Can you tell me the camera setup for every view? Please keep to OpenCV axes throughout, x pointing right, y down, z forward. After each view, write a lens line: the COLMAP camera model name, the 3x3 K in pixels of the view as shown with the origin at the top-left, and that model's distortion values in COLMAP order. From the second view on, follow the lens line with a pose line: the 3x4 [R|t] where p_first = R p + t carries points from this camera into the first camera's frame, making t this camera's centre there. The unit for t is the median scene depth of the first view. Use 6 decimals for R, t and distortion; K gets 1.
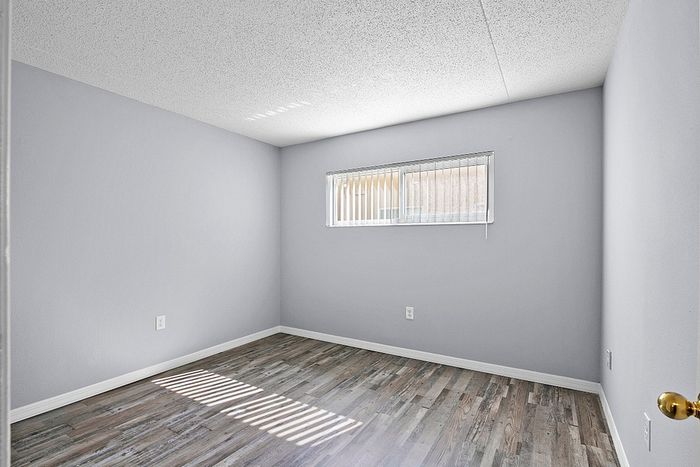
lens RADIAL K [[346.8, 0, 352.3], [0, 346.8, 244.7], [0, 0, 1]] dist [-0.000885, -0.000031]
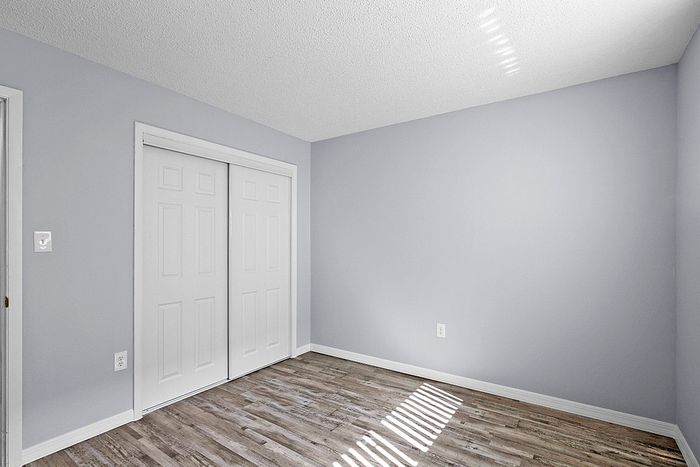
lens RADIAL K [[346.8, 0, 352.3], [0, 346.8, 244.7], [0, 0, 1]] dist [-0.000885, -0.000031]
pose [[-0.083275, 0.005191, -0.996513, 0.473815], [-0.018809, 0.999800, 0.006780, -0.024636], [0.996349, 0.019308, -0.083161, 0.863527]]
